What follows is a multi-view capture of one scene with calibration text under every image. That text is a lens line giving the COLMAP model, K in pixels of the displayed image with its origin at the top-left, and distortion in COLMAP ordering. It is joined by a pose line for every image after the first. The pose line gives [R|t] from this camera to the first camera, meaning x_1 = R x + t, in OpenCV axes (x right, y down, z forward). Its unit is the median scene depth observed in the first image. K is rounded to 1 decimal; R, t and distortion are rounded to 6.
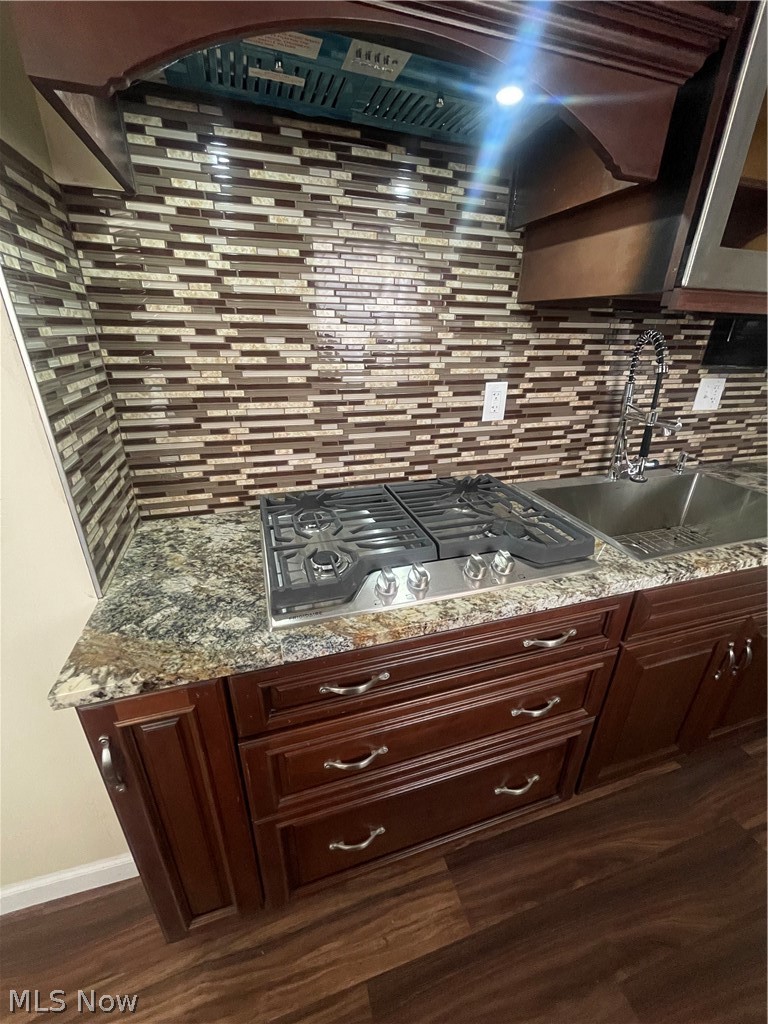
lens RADIAL K [[417.4, 0, 384.2], [0, 417.4, 510.3], [0, 0, 1]] dist [-0.000707, -0.000608]
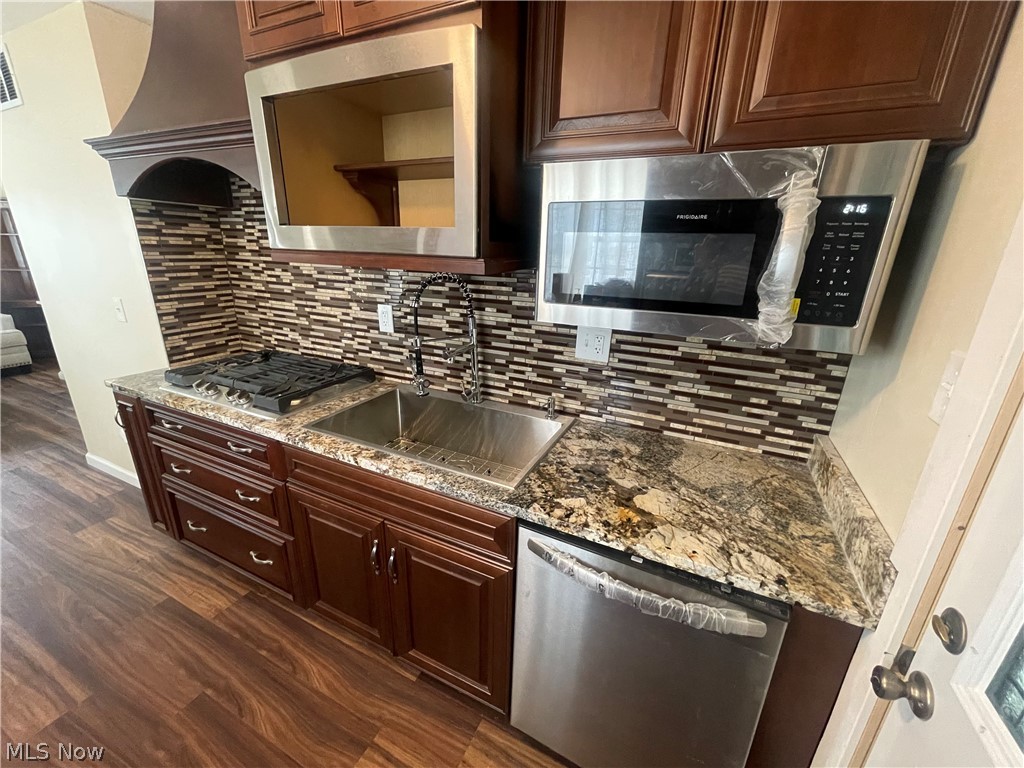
lens RADIAL K [[417.4, 0, 507.1], [0, 417.4, 386.7], [0, 0, 1]] dist [-0.000707, -0.000608]
pose [[0.725553, 0.219584, -0.652193, 1.886992], [-0.287589, 0.957751, 0.002523, -0.203635], [0.625192, 0.185733, 0.758049, 0.308959]]
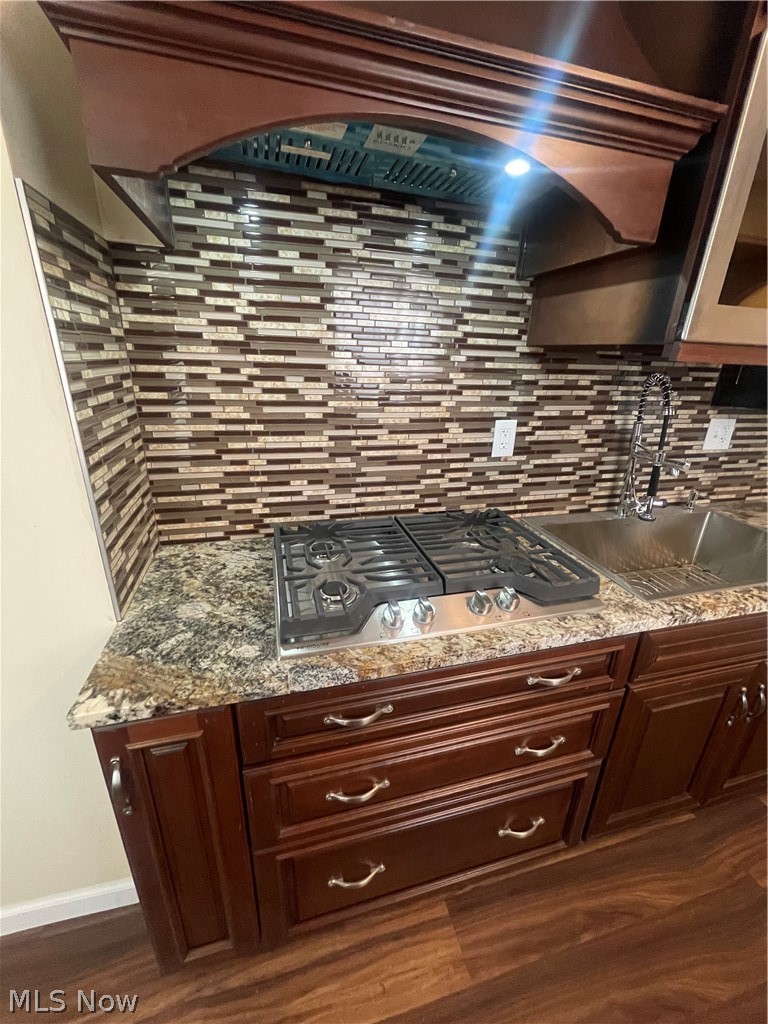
lens RADIAL K [[417.4, 0, 383.5], [0, 417.4, 510.0], [0, 0, 1]] dist [-0.000707, -0.000608]
pose [[0.999119, 0.026761, -0.032336, 0.007289], [-0.028587, 0.997942, -0.057393, -0.020812], [0.030733, 0.058267, 0.997828, -0.031920]]
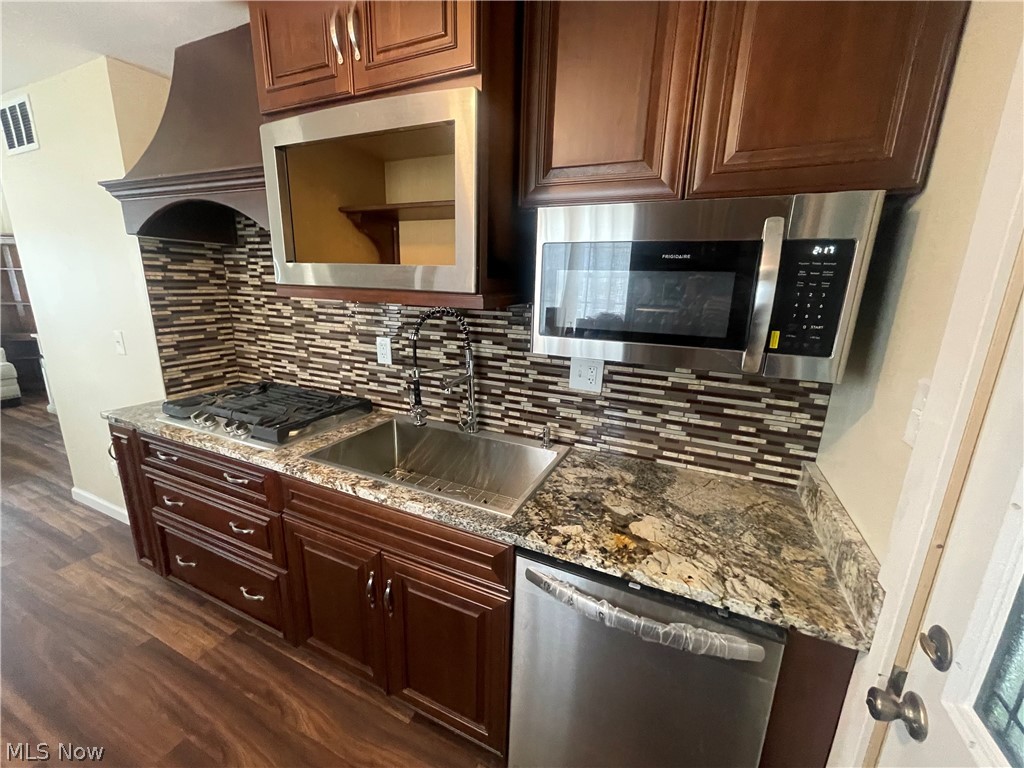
lens RADIAL K [[417.4, 0, 507.5], [0, 417.4, 385.8], [0, 0, 1]] dist [-0.000707, -0.000608]
pose [[0.738140, 0.165639, -0.653997, 1.903635], [-0.283347, 0.955864, -0.077709, -0.193499], [0.612261, 0.242668, 0.752495, 0.276340]]
